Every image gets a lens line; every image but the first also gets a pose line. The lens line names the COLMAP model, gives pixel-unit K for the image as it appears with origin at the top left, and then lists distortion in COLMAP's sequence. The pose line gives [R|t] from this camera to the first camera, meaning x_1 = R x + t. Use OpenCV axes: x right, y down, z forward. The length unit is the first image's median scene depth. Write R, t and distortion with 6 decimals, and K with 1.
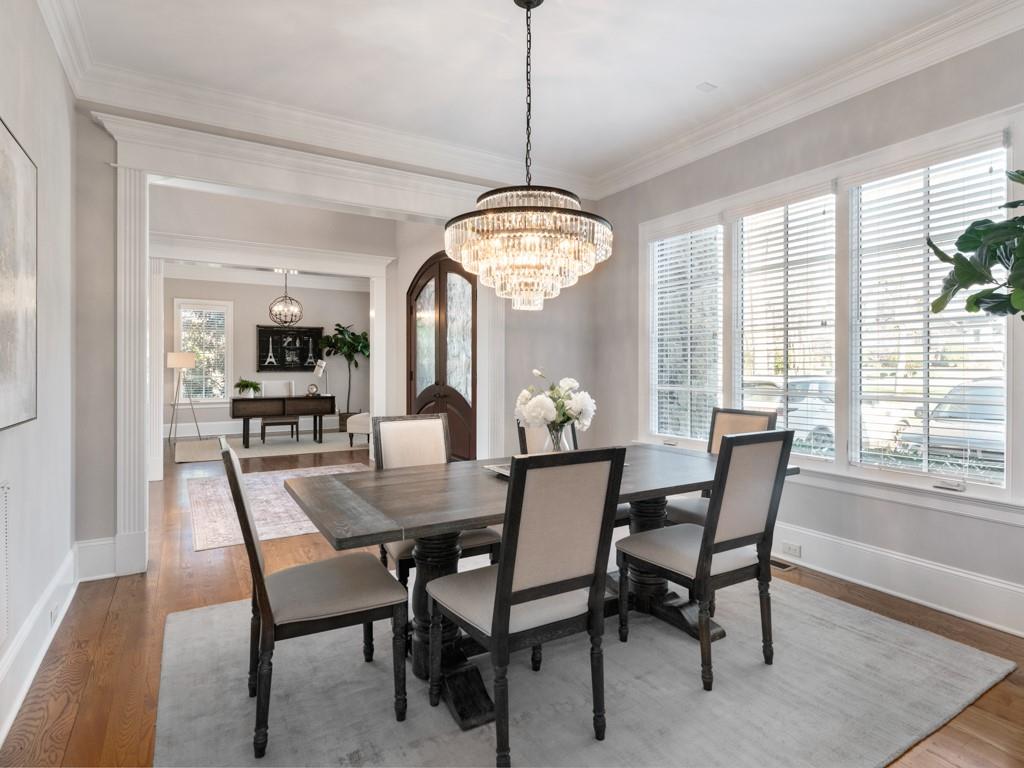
lens RADIAL K [[558.7, 0, 518.3], [0, 558.7, 378.6], [0, 0, 1]] dist [0.033319, 0.000868]
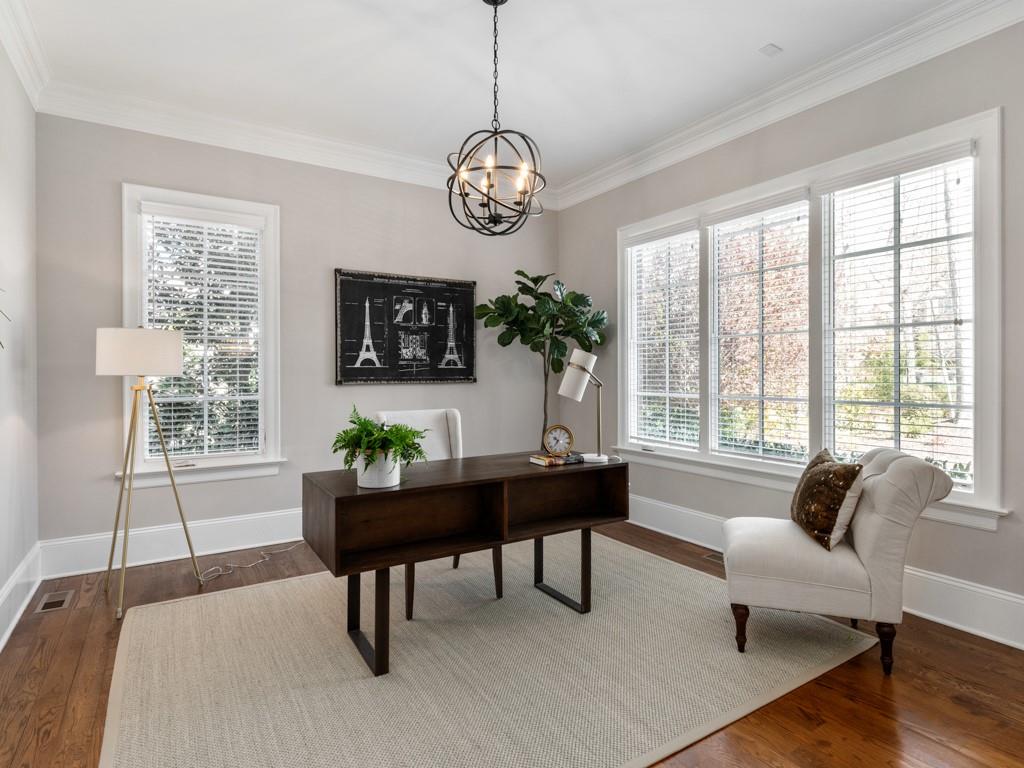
lens RADIAL K [[558.7, 0, 505.8], [0, 558.7, 378.9], [0, 0, 1]] dist [0.033319, 0.000868]
pose [[0.999659, 0.000752, 0.026108, -0.337483], [-0.000554, 0.999971, -0.007591, -0.012663], [-0.026113, 0.007574, 0.999630, 0.570634]]
